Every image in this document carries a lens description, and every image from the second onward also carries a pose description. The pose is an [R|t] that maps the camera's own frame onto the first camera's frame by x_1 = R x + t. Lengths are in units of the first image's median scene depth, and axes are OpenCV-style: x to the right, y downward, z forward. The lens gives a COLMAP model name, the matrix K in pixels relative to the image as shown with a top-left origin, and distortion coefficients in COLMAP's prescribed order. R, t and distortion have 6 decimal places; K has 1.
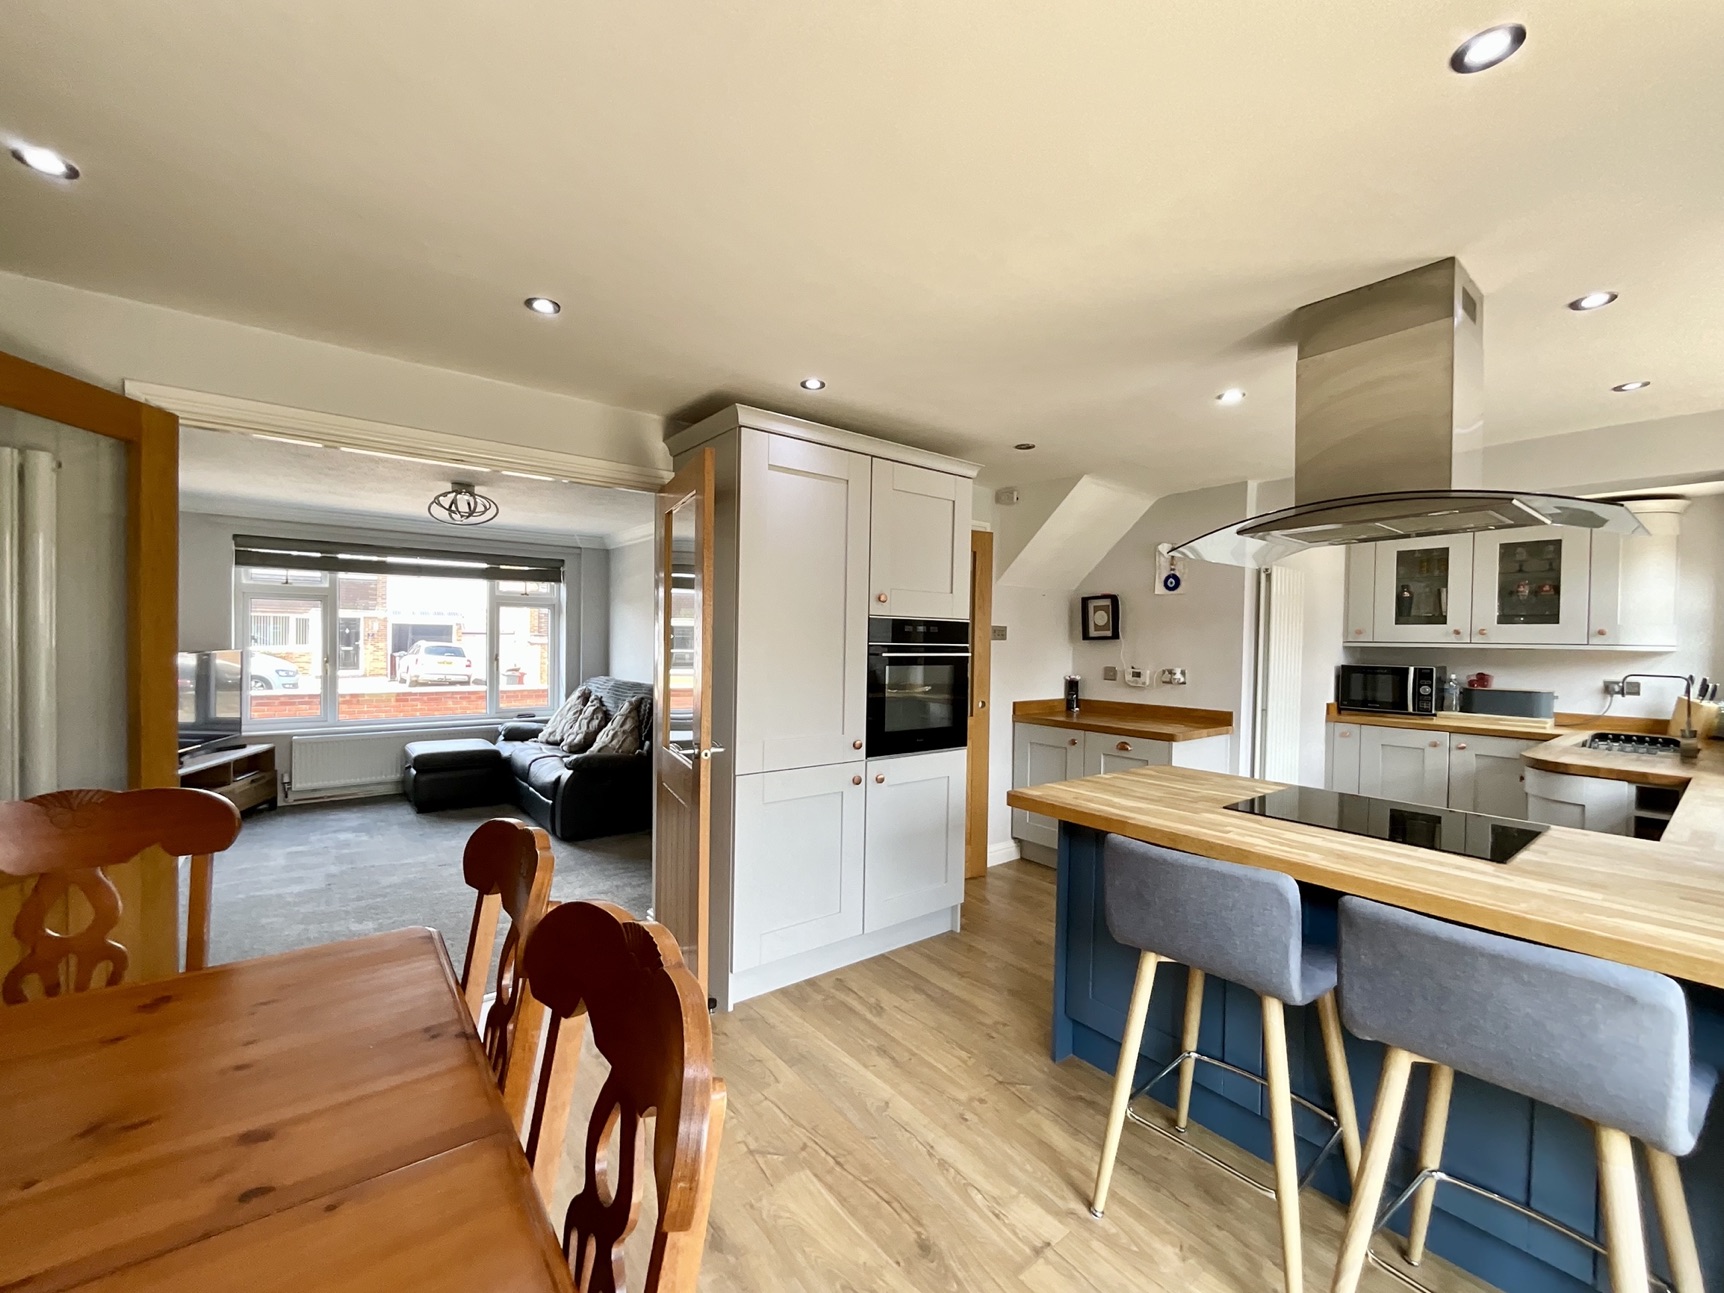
lens RADIAL K [[706.7, 0, 857.2], [0, 706.7, 649.0], [0, 0, 1]] dist [0.002953, 0.000065]
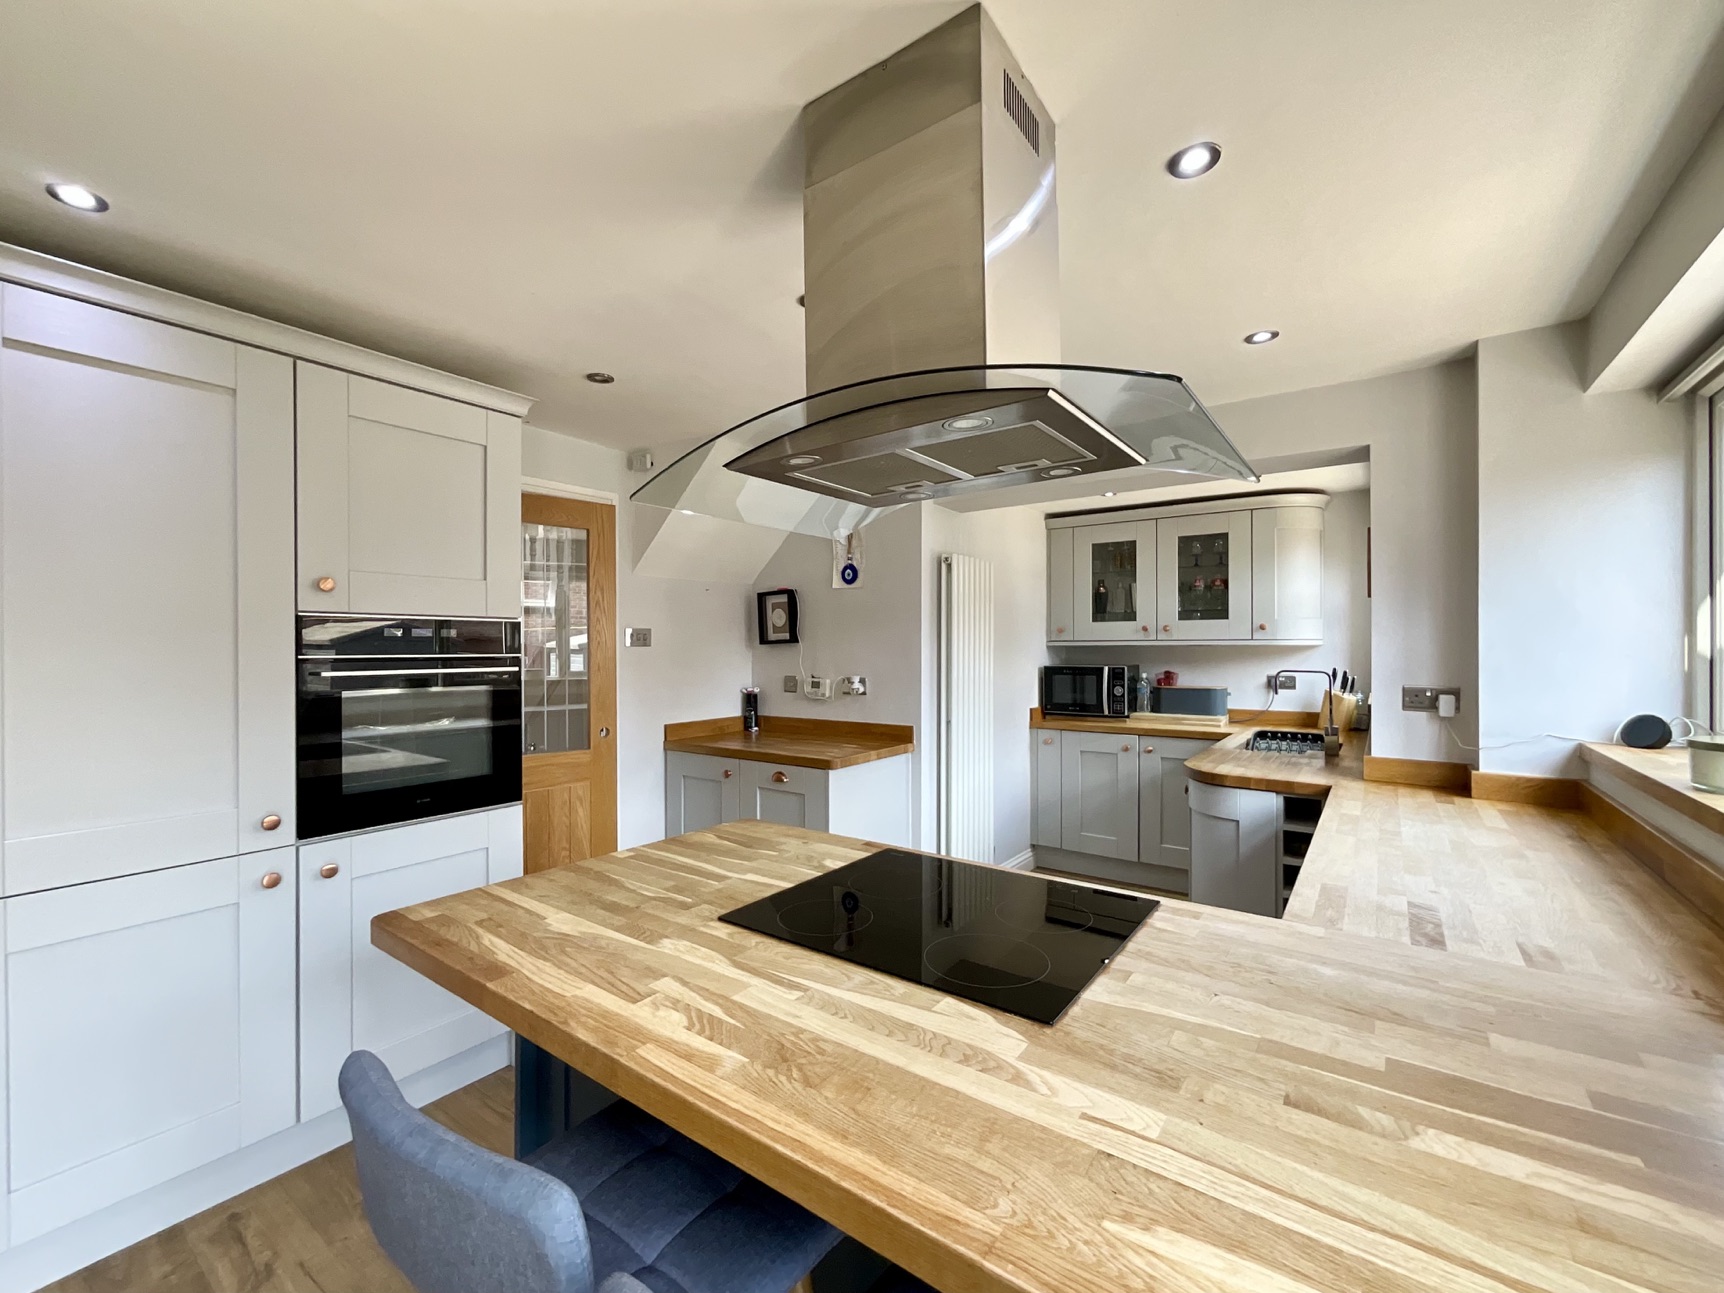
lens RADIAL K [[719.4, 0, 862.0], [0, 719.4, 646.5], [0, 0, 1]] dist [0.000257, -0.000282]
pose [[0.962290, -0.019353, 0.271338, 0.228294], [0.022721, 0.999699, -0.009276, 0.000144], [-0.271076, 0.015091, 0.962440, 0.177867]]
